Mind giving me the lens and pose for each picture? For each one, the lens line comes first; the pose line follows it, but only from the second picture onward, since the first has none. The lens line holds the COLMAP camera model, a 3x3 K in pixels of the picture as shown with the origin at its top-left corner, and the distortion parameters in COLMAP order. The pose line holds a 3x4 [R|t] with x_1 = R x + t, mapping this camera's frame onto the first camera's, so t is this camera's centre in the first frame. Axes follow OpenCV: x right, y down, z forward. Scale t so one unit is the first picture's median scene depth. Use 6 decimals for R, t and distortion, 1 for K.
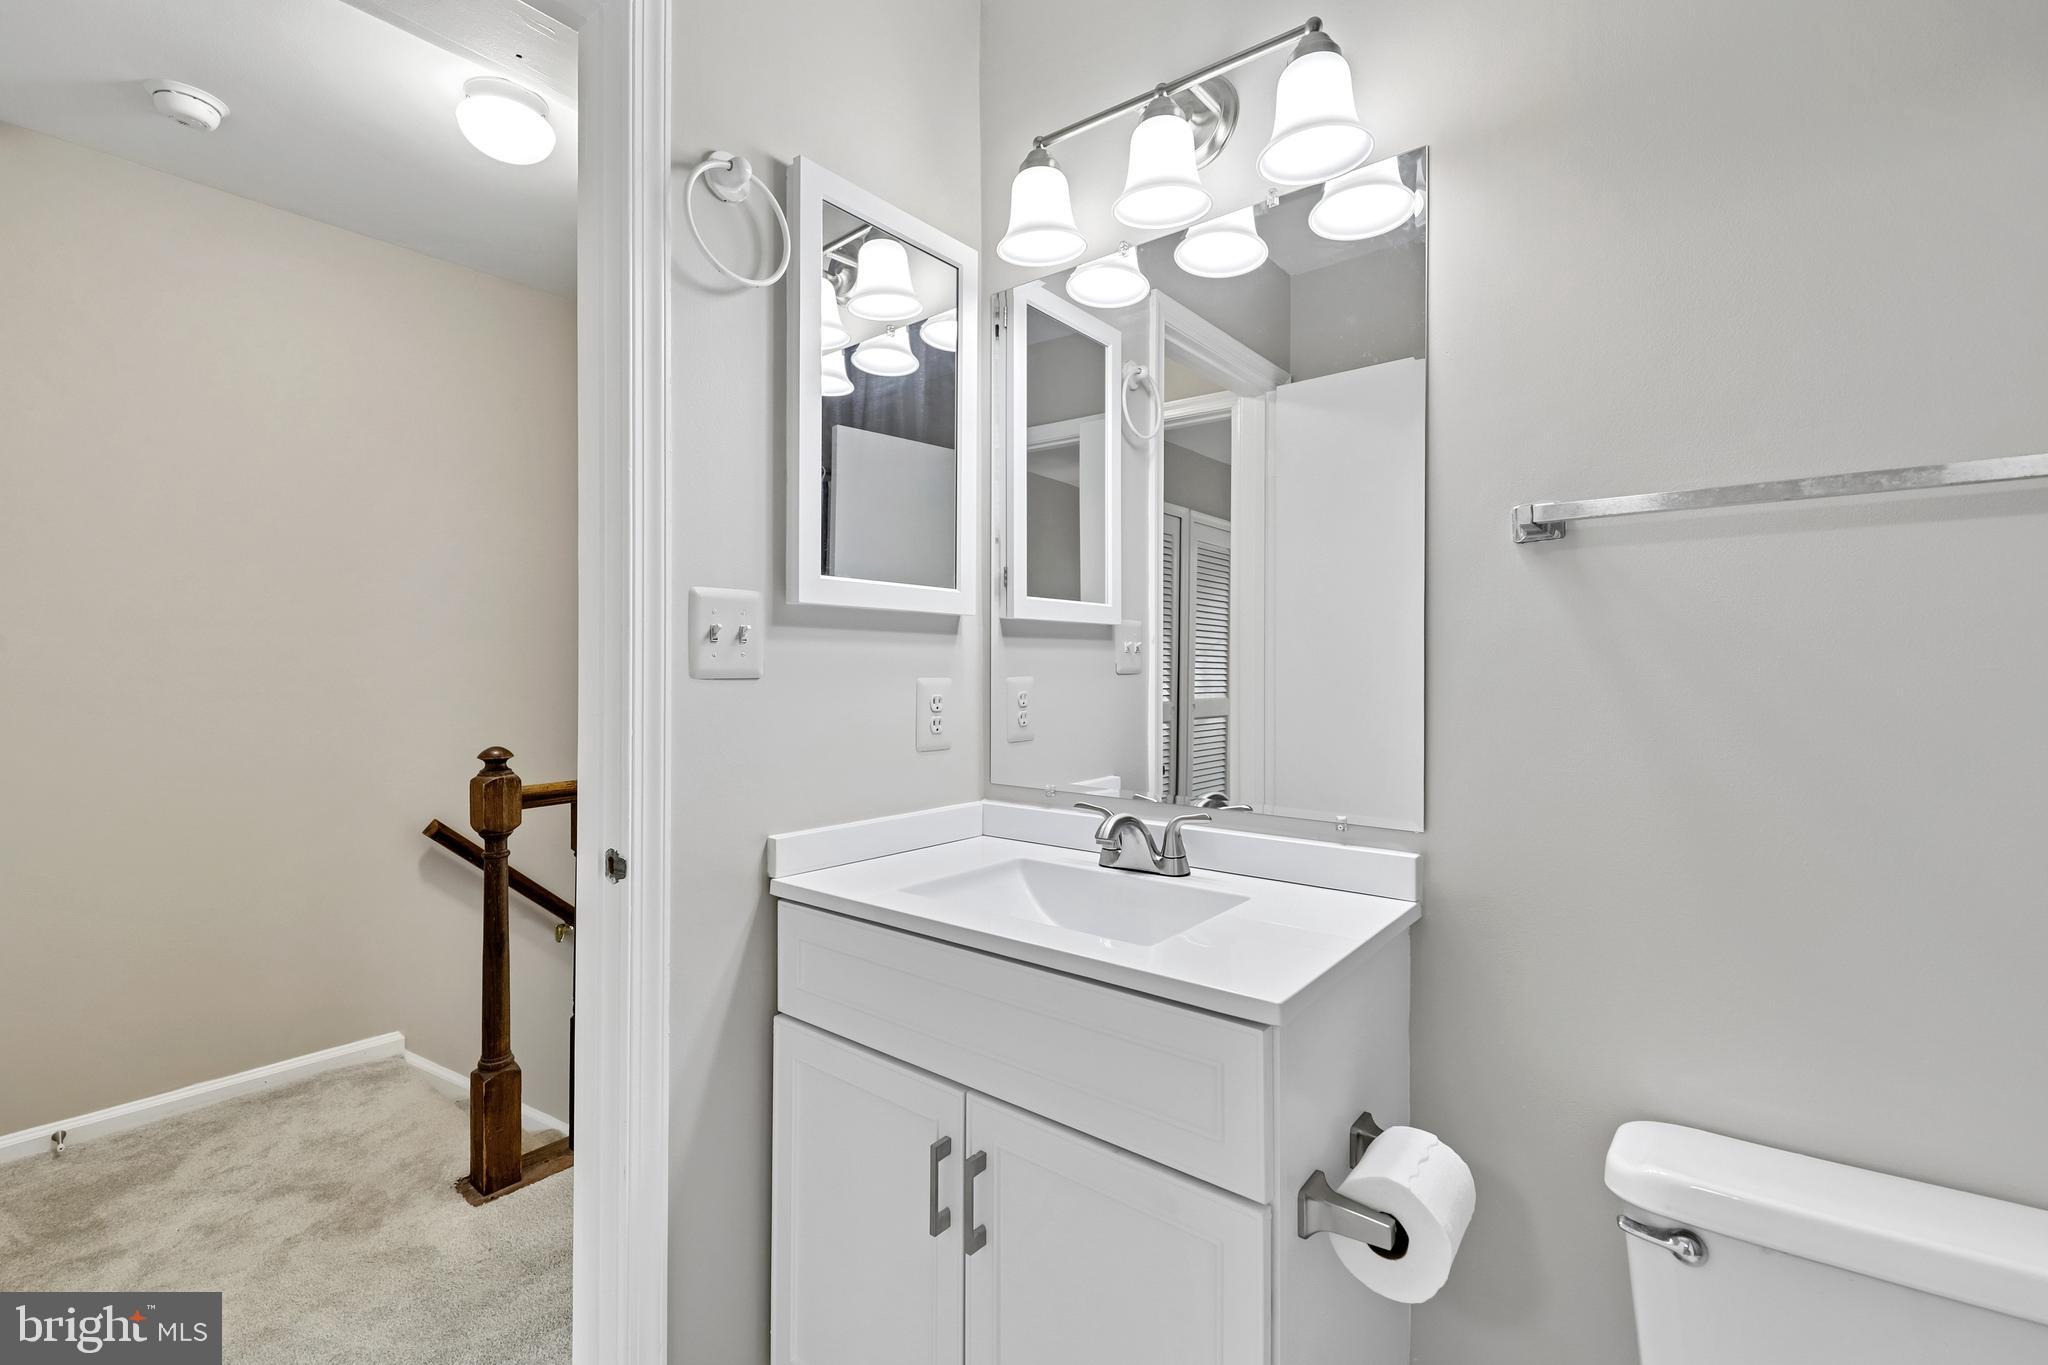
lens RADIAL K [[890.7, 0, 1015.2], [0, 890.7, 666.2], [0, 0, 1]] dist [0.014831, 0.000123]
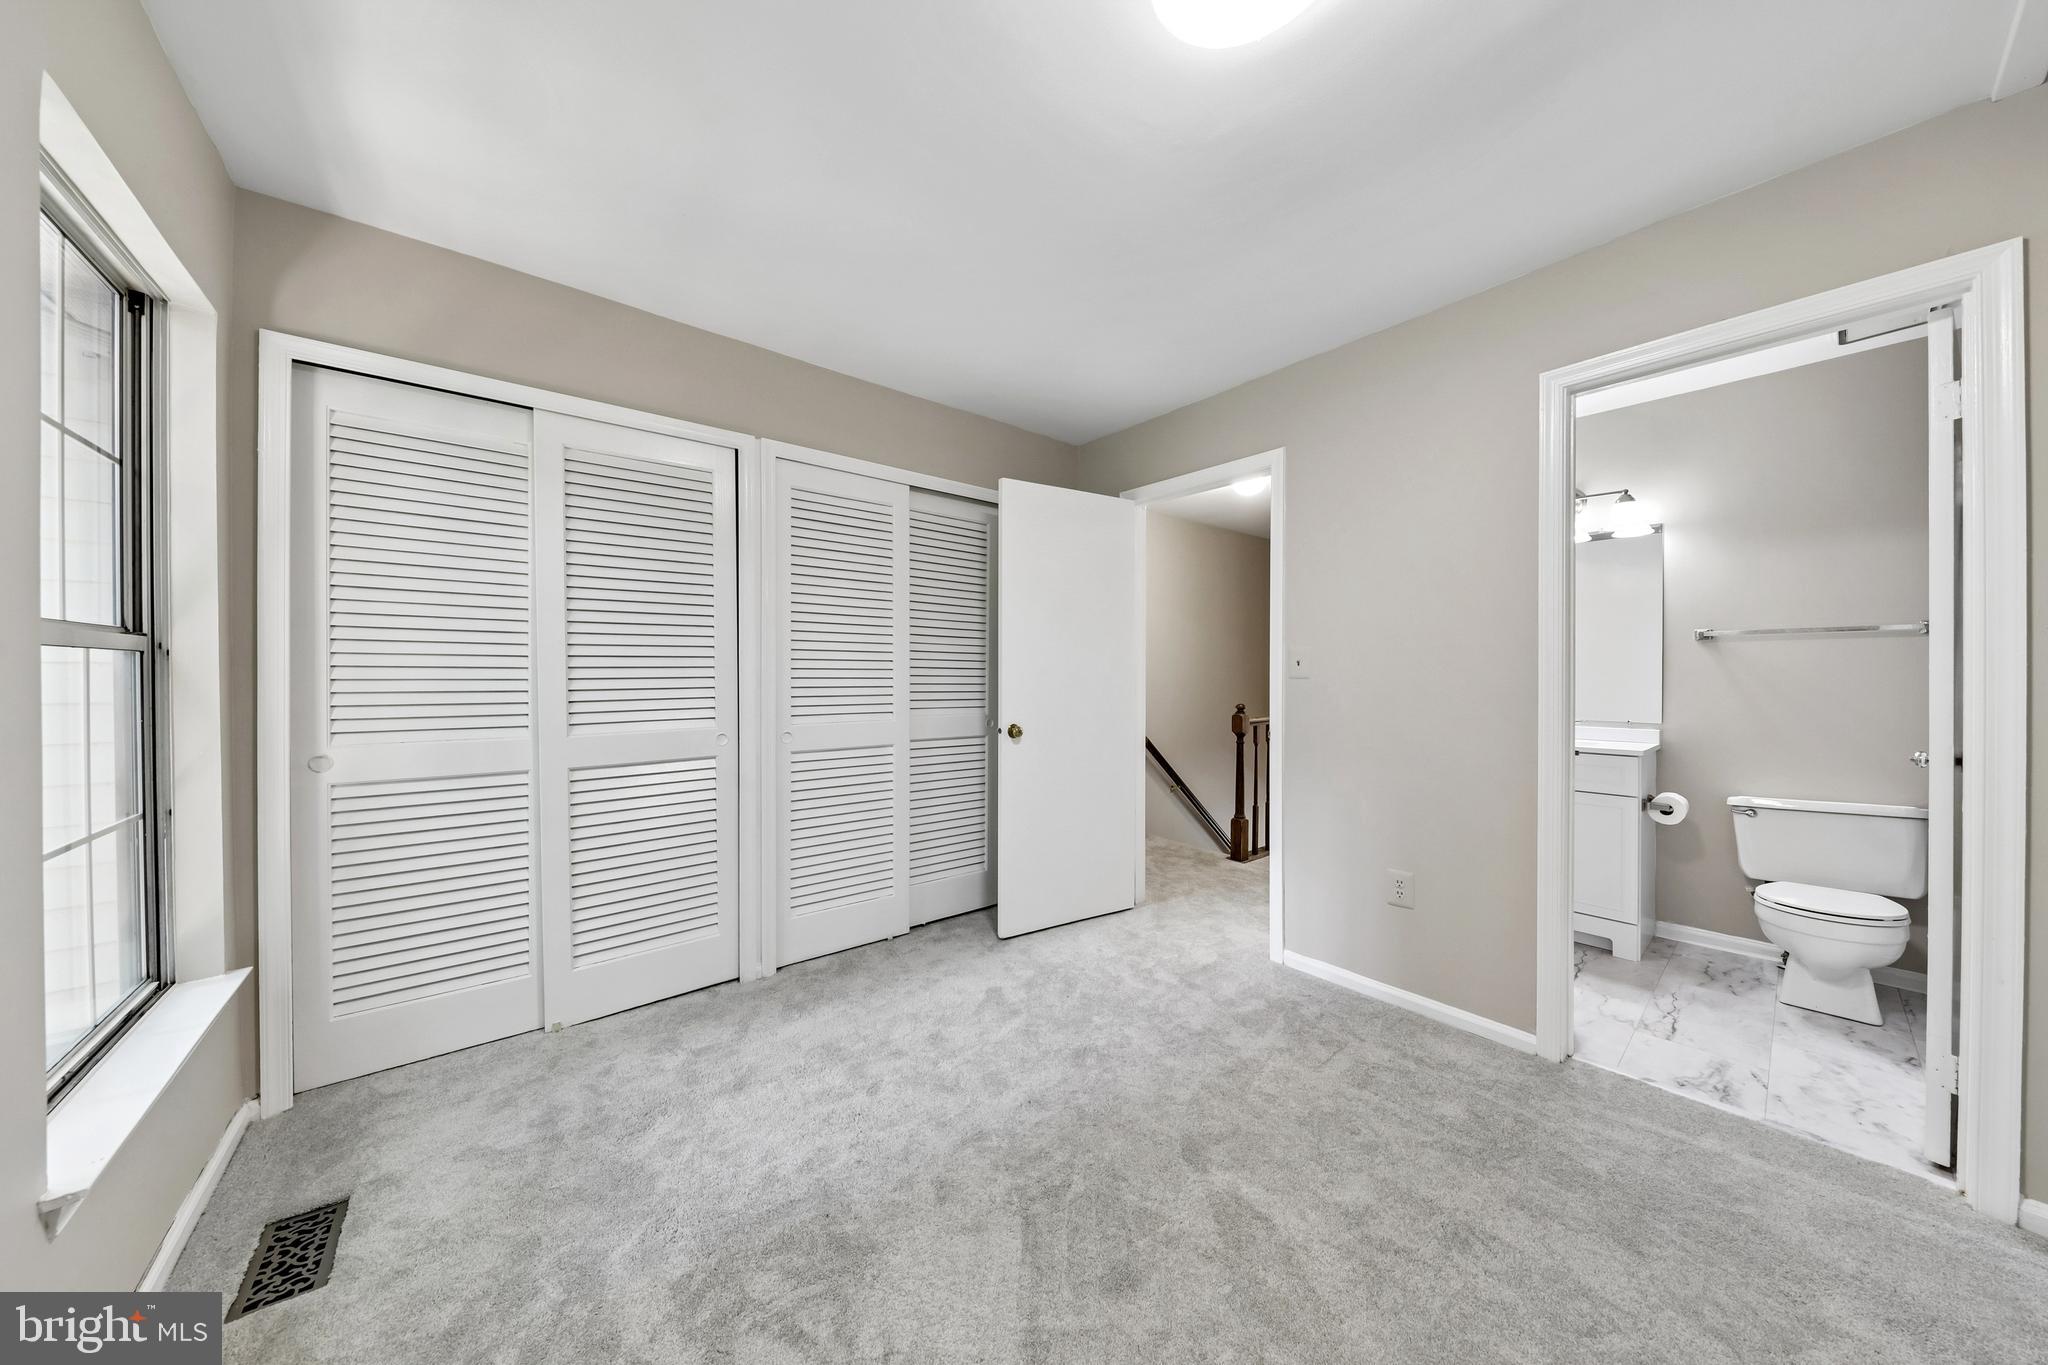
lens RADIAL K [[646.6, 0, 1026.6], [0, 646.6, 674.3], [0, 0, 1]] dist [-0.001587, -0.000175]
pose [[0.976723, 0.000743, -0.214504, -0.830178], [-0.000490, 0.999999, 0.001232, -0.003338], [0.214505, -0.001098, 0.976722, -1.157691]]
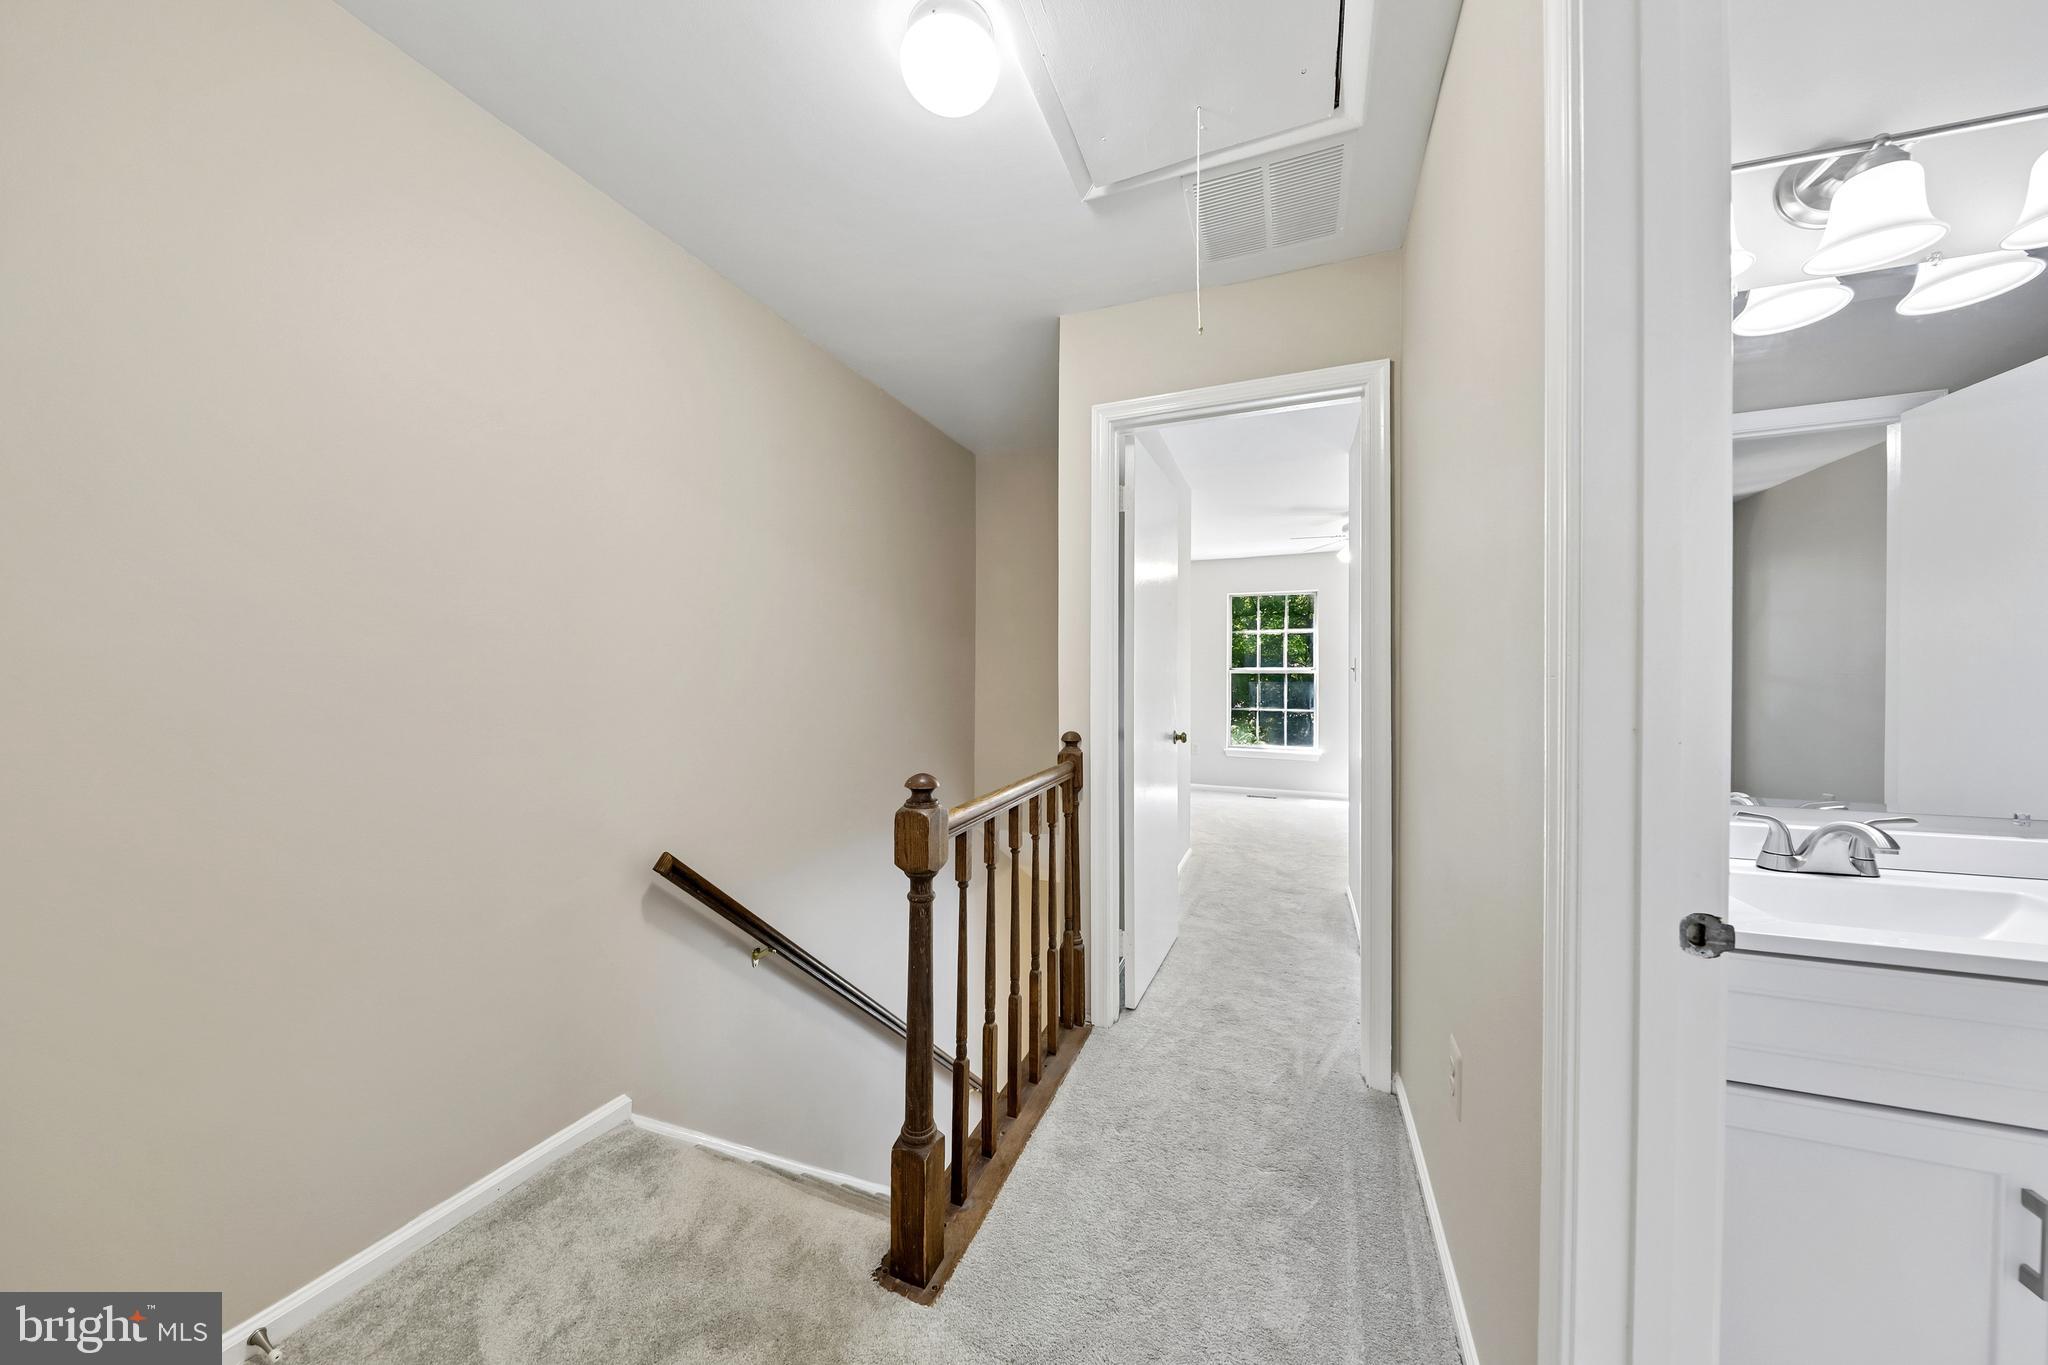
lens RADIAL K [[658.8, 0, 1022.1], [0, 658.8, 695.9], [0, 0, 1]] dist [-0.000211, -0.000063]
pose [[0.957912, -0.002520, 0.287051, -0.695237], [0.000425, 0.999973, 0.007362, 0.010618], [-0.287062, -0.006931, 0.957887, 0.374442]]
